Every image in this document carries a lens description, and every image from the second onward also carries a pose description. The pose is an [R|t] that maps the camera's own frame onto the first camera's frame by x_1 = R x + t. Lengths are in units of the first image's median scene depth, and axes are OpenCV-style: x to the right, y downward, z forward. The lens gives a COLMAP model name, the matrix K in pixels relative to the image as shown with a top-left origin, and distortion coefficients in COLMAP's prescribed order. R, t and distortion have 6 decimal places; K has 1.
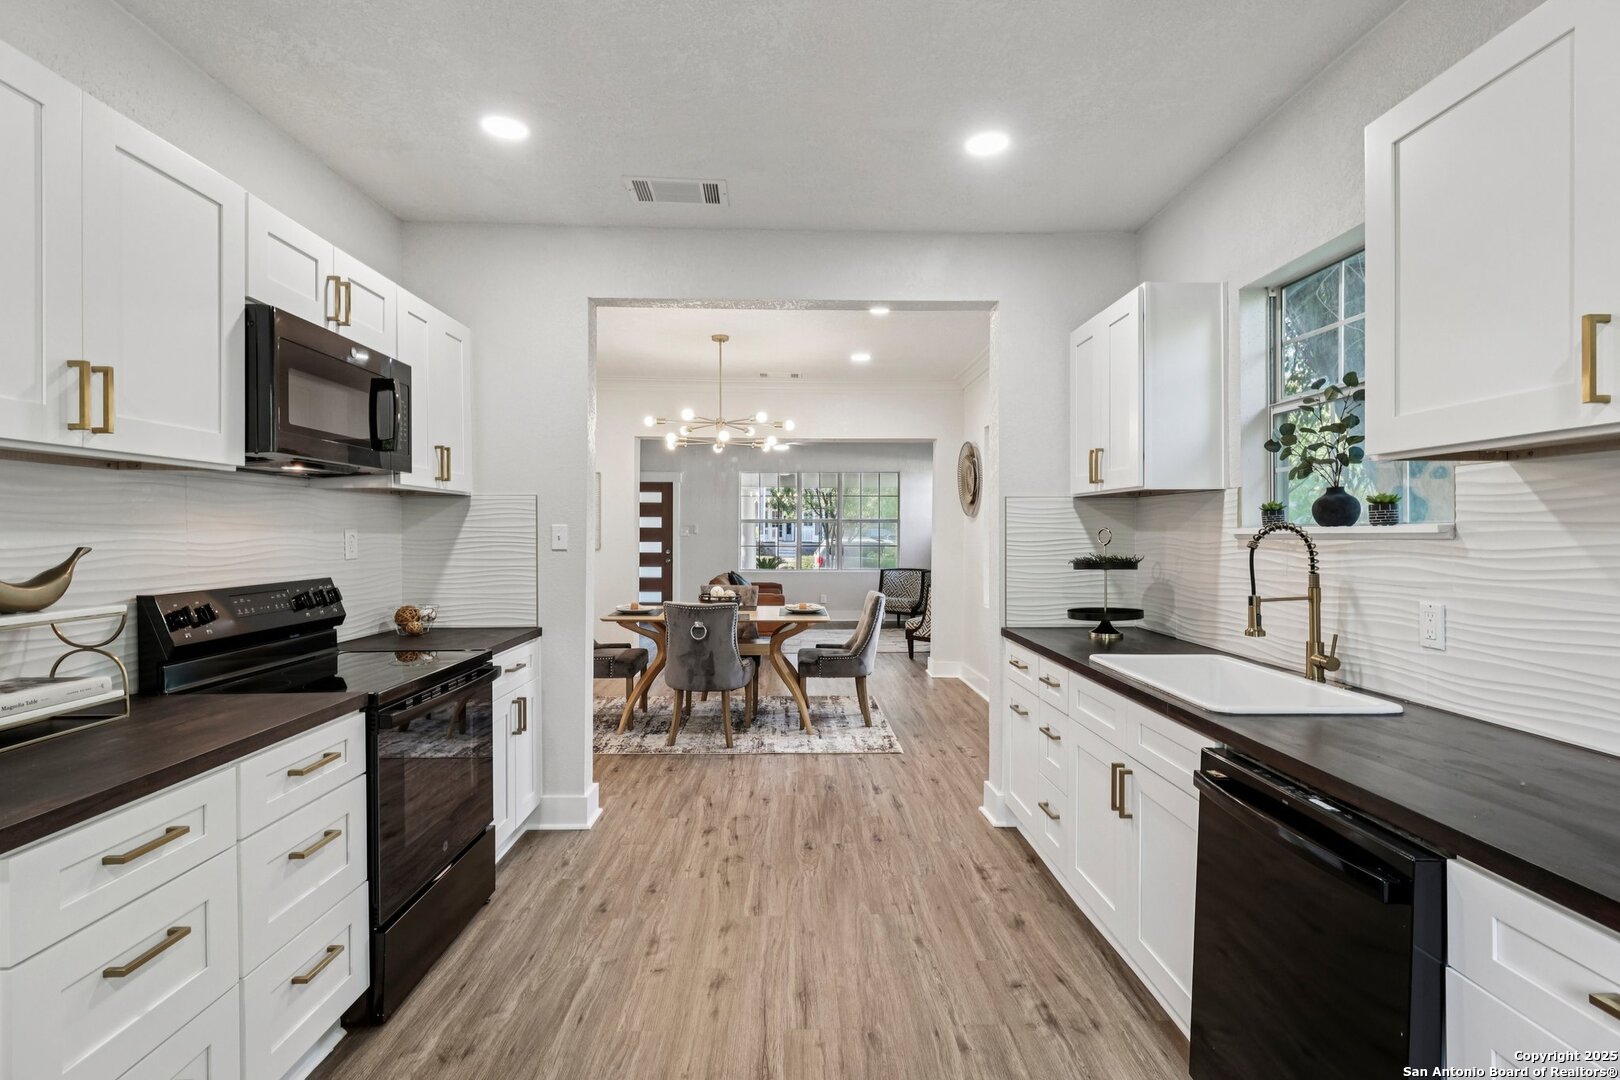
lens RADIAL K [[758.2, 0, 810.4], [0, 758.2, 534.7], [0, 0, 1]] dist [0.000158, -0.000788]
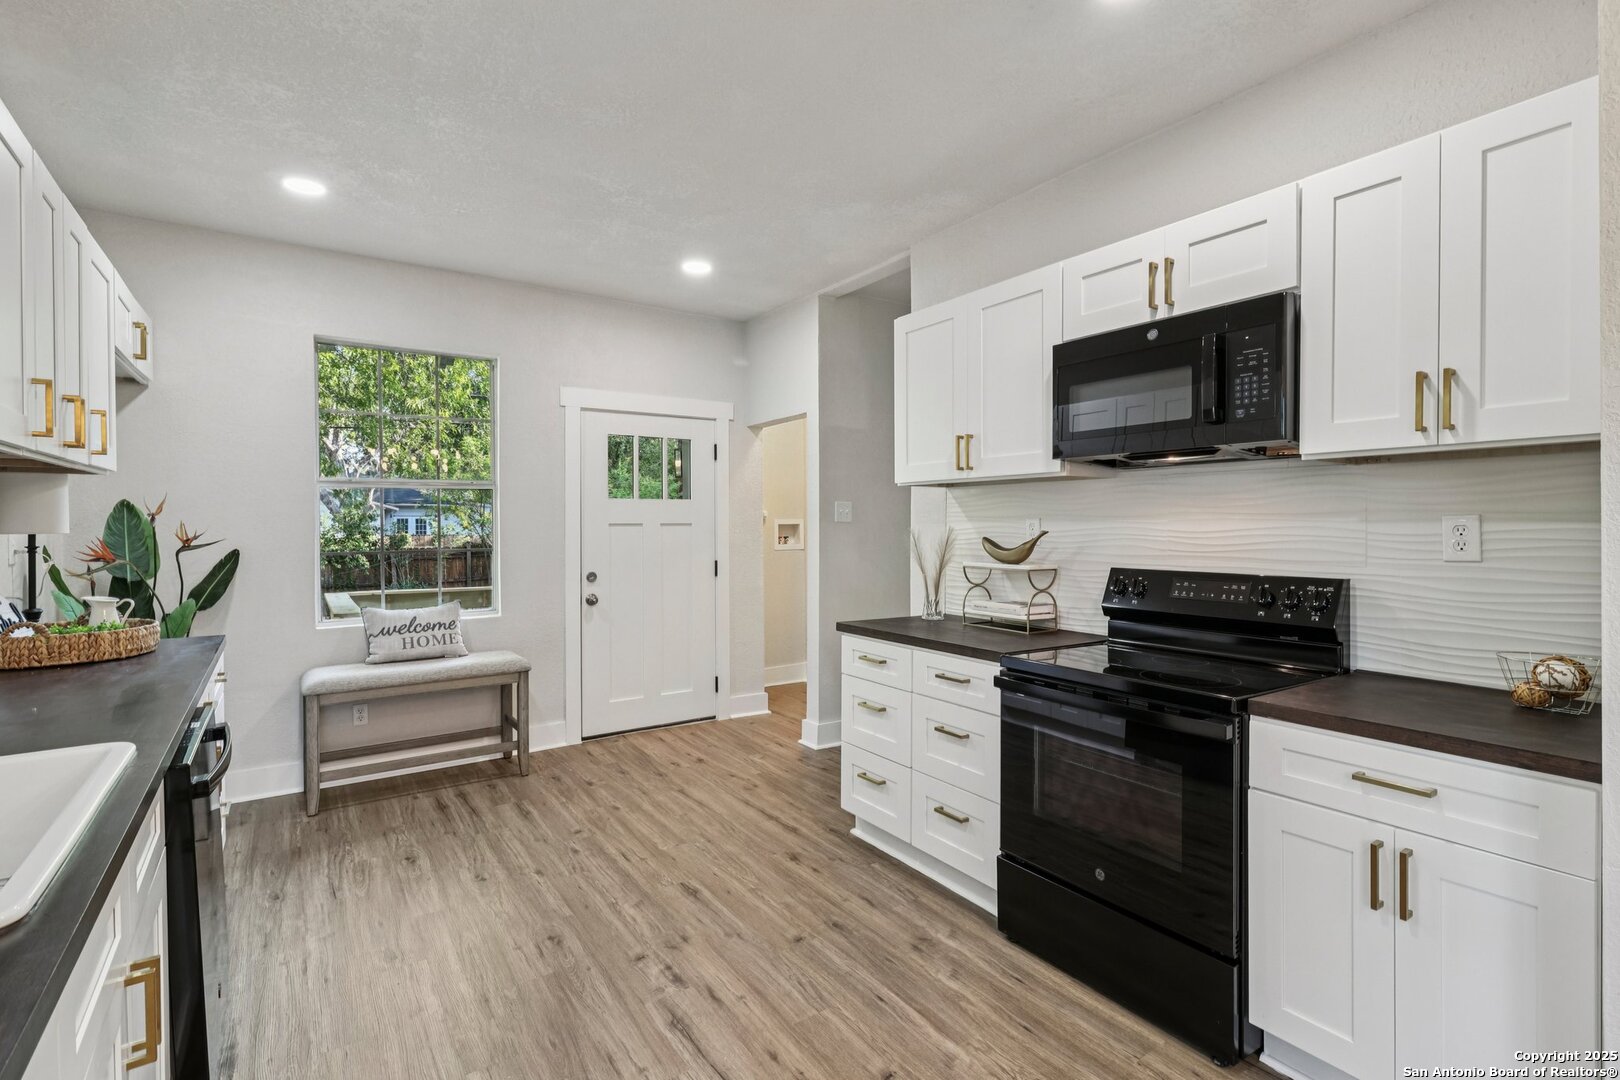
lens RADIAL K [[758.2, 0, 817.2], [0, 758.2, 532.1], [0, 0, 1]] dist [0.000158, -0.000788]
pose [[-0.835859, 0.005363, -0.548918, 0.242044], [-0.002667, 0.999901, 0.013829, -0.001624], [0.548937, 0.013023, -0.835762, 1.339287]]
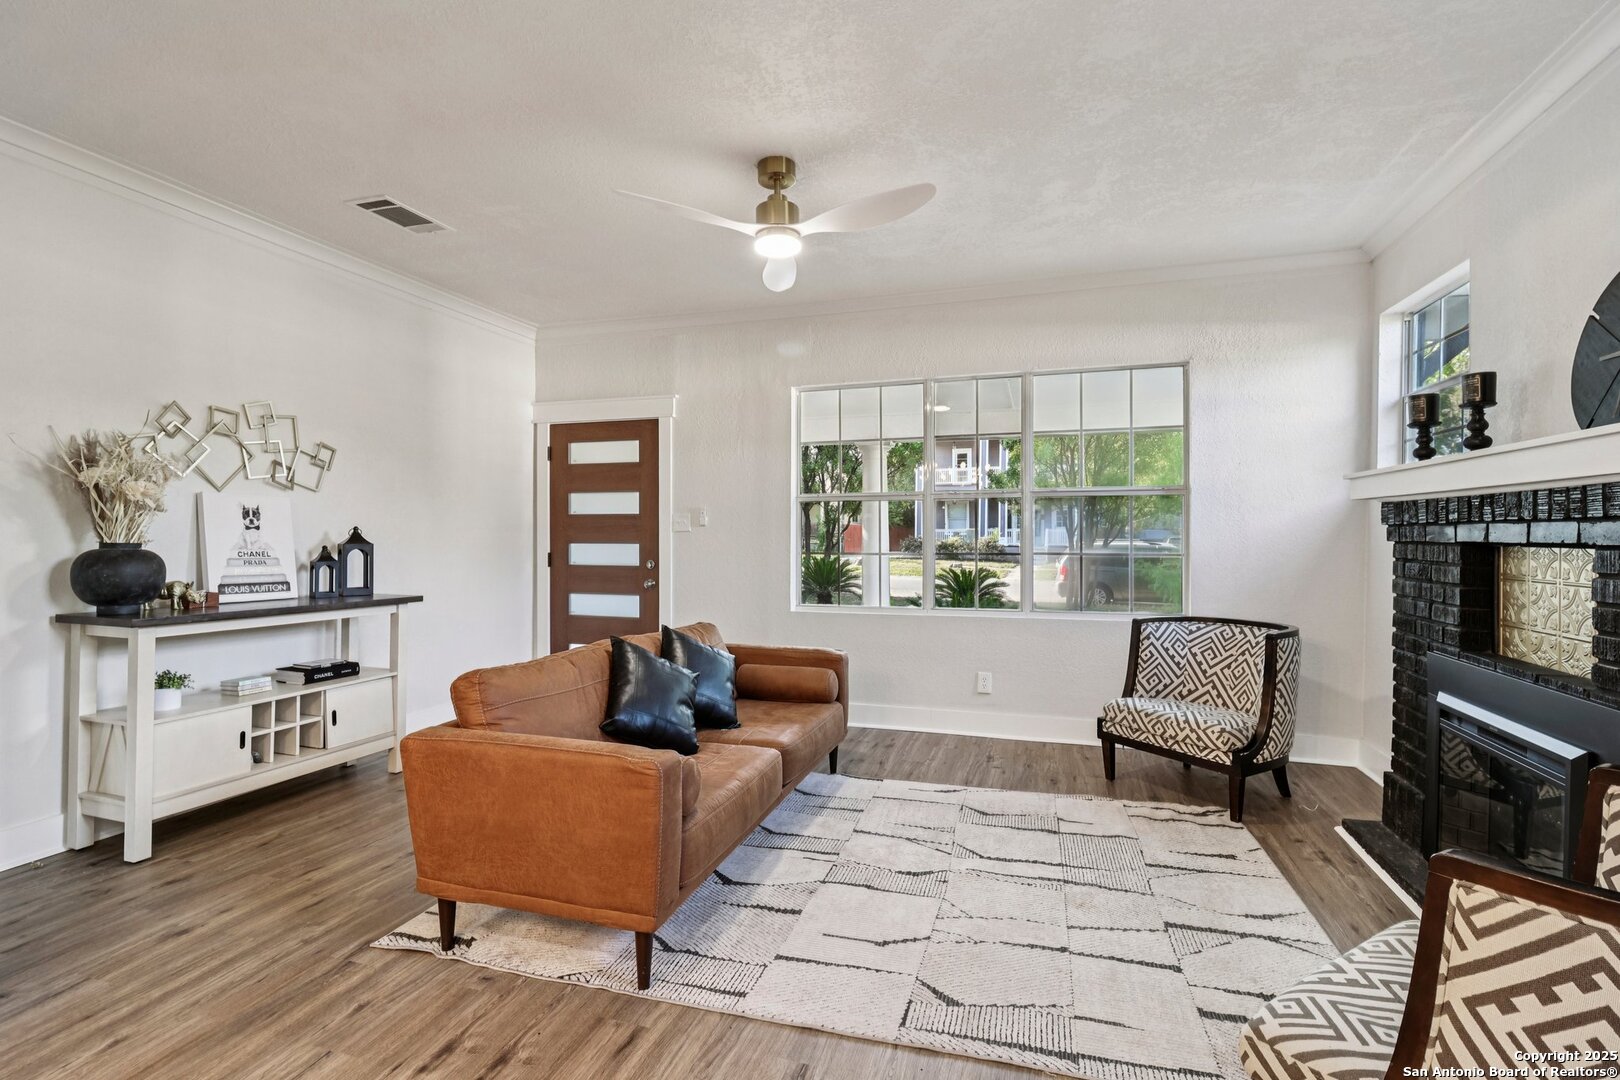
lens RADIAL K [[758.2, 0, 807.6], [0, 758.2, 534.0], [0, 0, 1]] dist [0.000158, -0.000788]
pose [[0.942004, -0.000537, -0.335601, 0.267610], [-0.001413, 0.999984, -0.005567, 0.024345], [0.335599, 0.005719, 0.941988, 2.375524]]
